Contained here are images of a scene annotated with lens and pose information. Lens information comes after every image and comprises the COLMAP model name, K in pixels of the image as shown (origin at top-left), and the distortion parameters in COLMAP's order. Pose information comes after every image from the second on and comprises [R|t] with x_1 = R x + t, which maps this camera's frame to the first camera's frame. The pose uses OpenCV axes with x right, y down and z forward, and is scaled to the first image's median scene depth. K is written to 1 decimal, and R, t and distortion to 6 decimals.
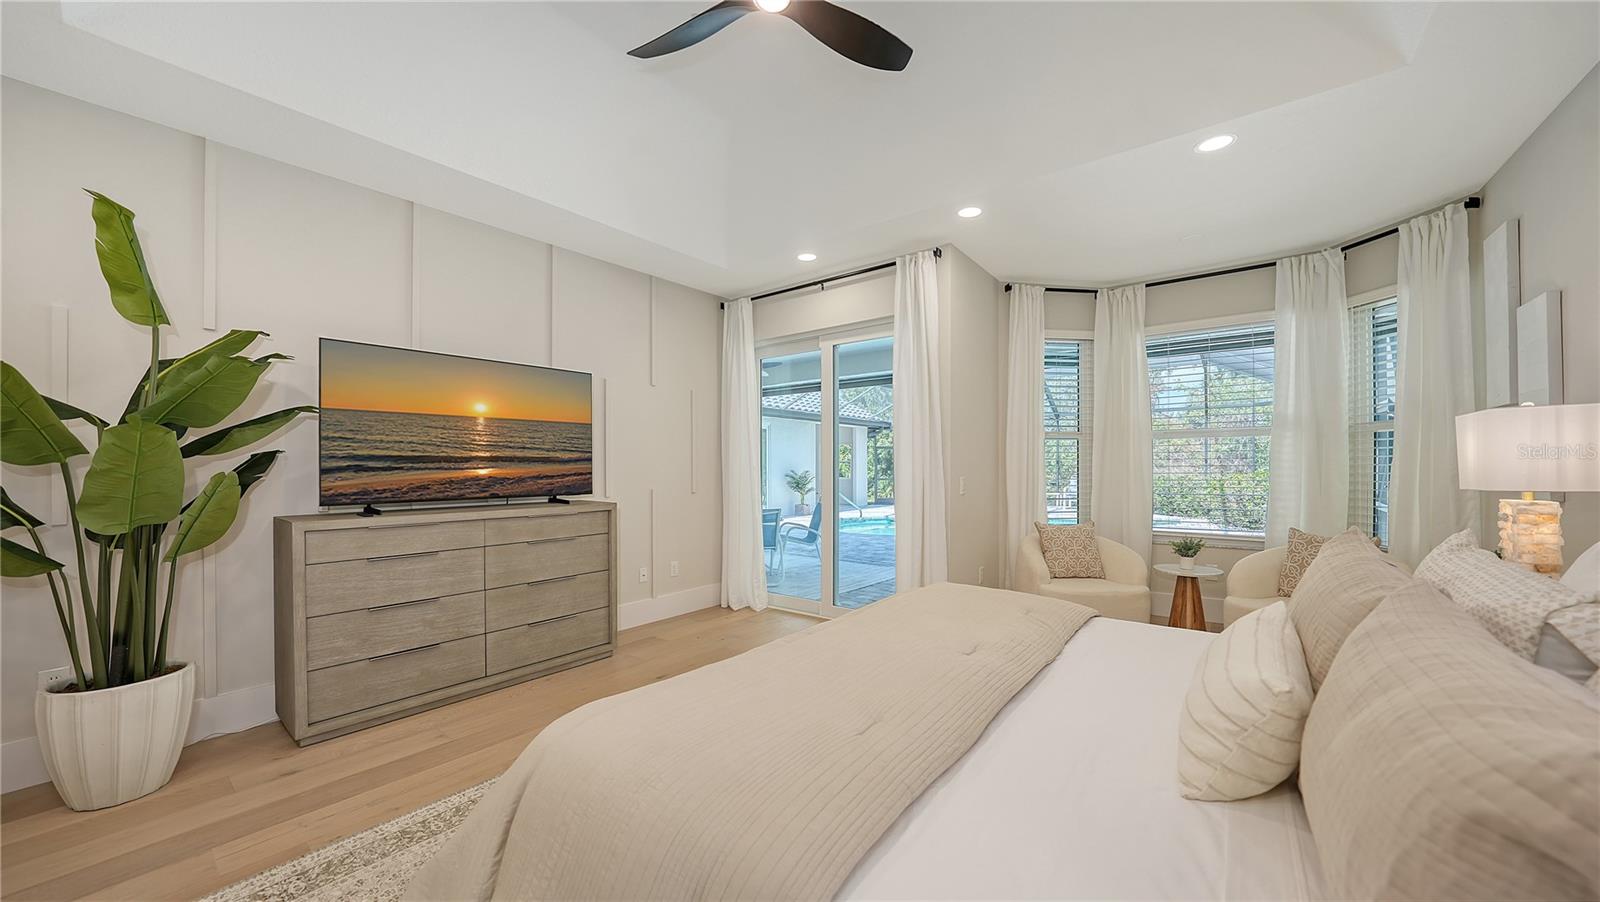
lens RADIAL K [[568.4, 0, 809.4], [0, 568.4, 470.8], [0, 0, 1]] dist [-0.002452, -0.000570]
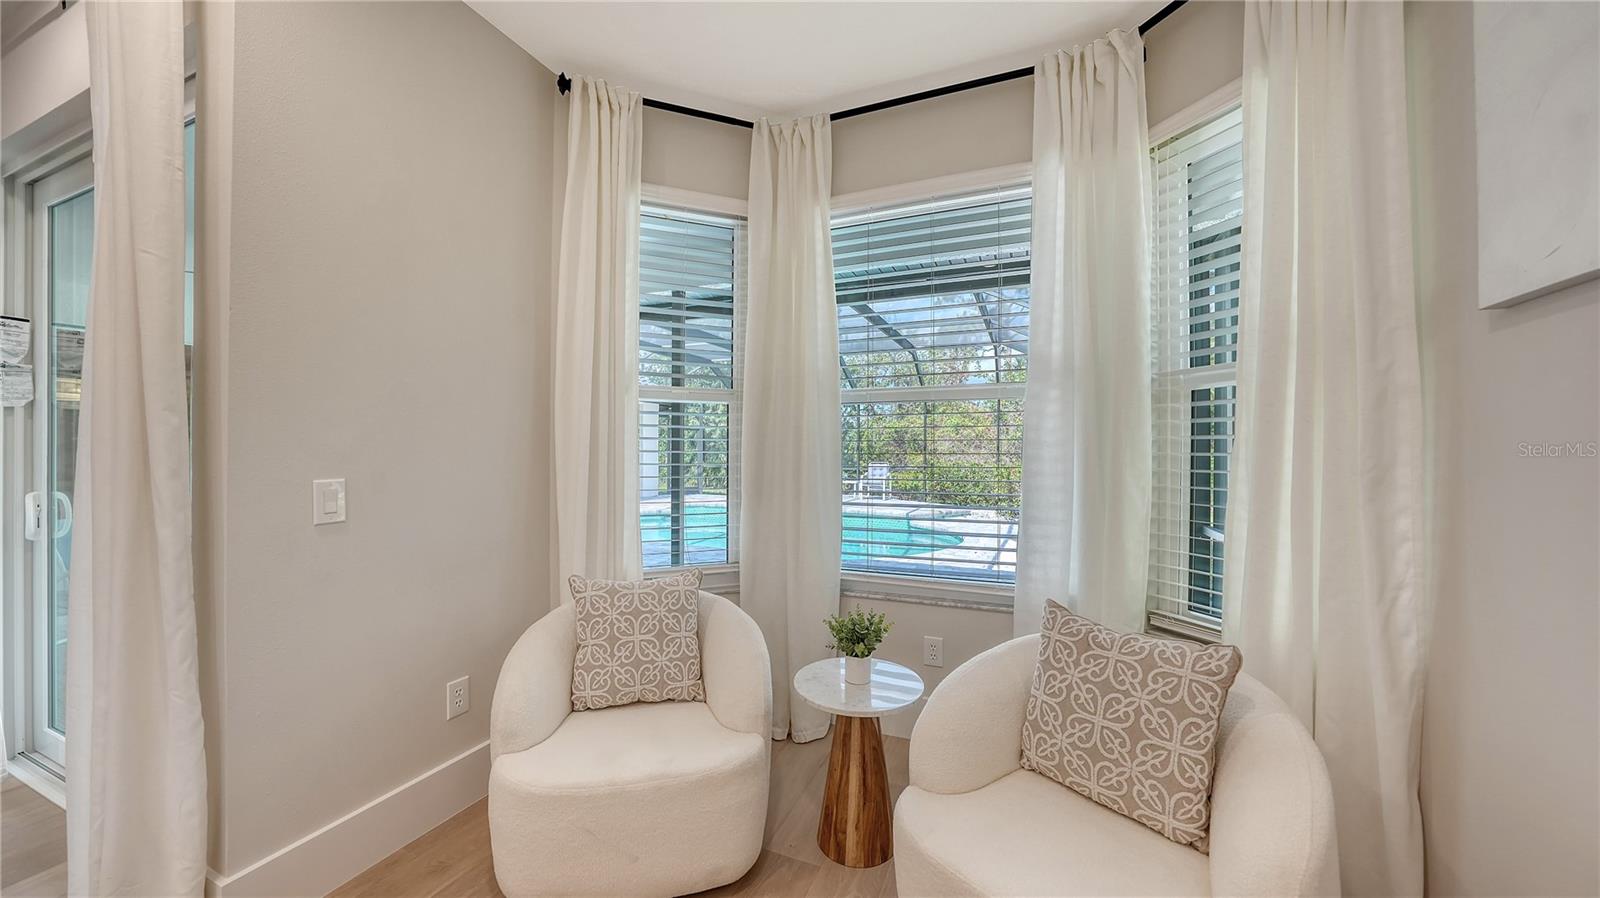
lens RADIAL K [[555.6, 0, 805.9], [0, 555.6, 453.3], [0, 0, 1]] dist [-0.011009, 0.001532]
pose [[0.969493, 0.007159, 0.245013, 0.504221], [-0.006261, 0.999971, -0.004445, -0.007555], [-0.245037, 0.002776, 0.969510, 0.566580]]
